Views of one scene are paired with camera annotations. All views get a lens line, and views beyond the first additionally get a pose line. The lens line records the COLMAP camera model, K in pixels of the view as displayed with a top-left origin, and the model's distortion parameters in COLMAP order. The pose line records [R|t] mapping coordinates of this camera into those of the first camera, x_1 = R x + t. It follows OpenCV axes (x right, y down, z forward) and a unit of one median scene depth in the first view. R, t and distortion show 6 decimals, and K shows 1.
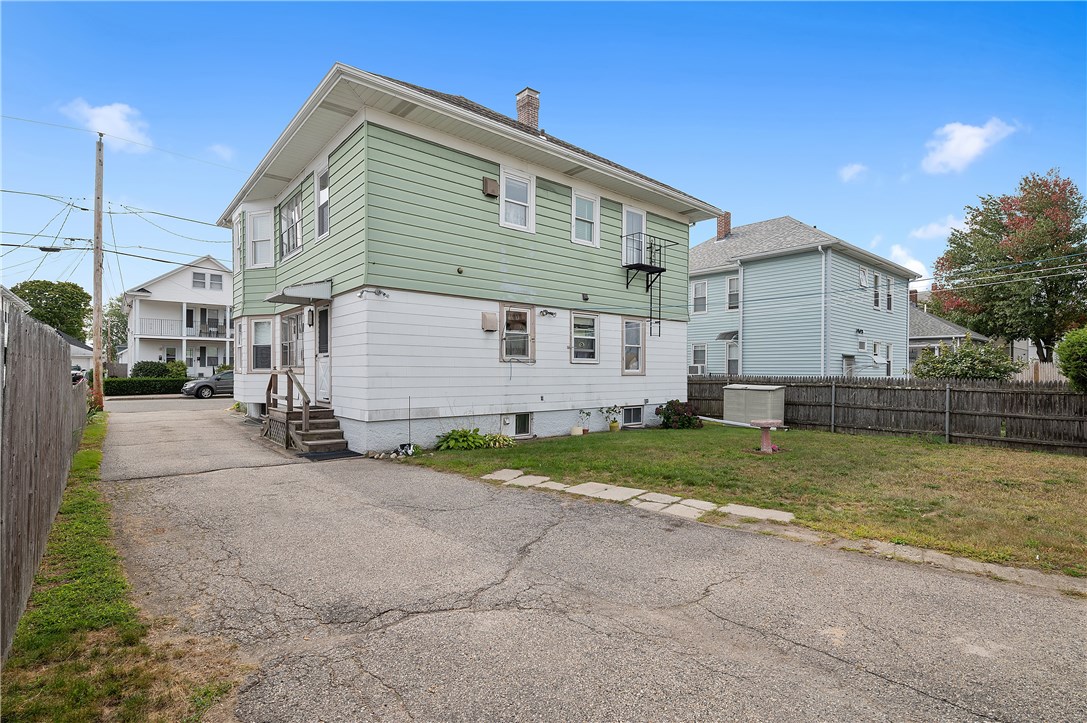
lens RADIAL K [[523.3, 0, 541.5], [0, 523.3, 368.7], [0, 0, 1]] dist [0.004502, 0.000734]
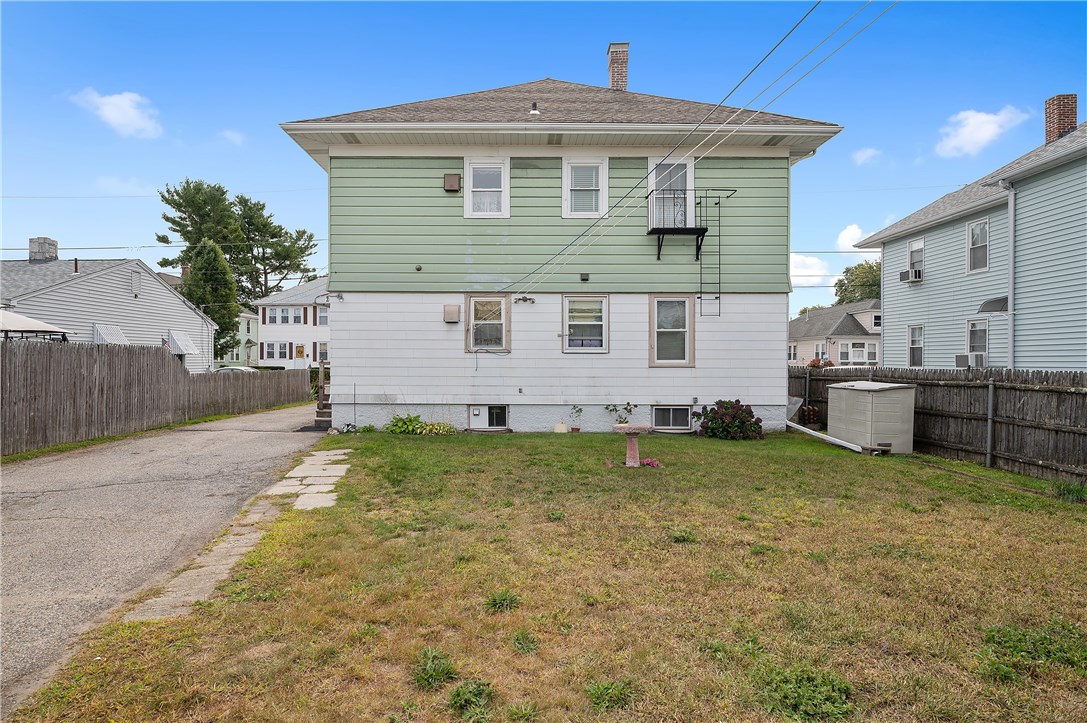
lens RADIAL K [[580.2, 0, 505.9], [0, 580.2, 364.5], [0, 0, 1]] dist [-0.007631, -0.000086]
pose [[0.751545, -0.000732, -0.659681, 0.656360], [0.003142, 0.999992, 0.002470, 0.006766], [0.659674, -0.003929, 0.751542, 0.193485]]
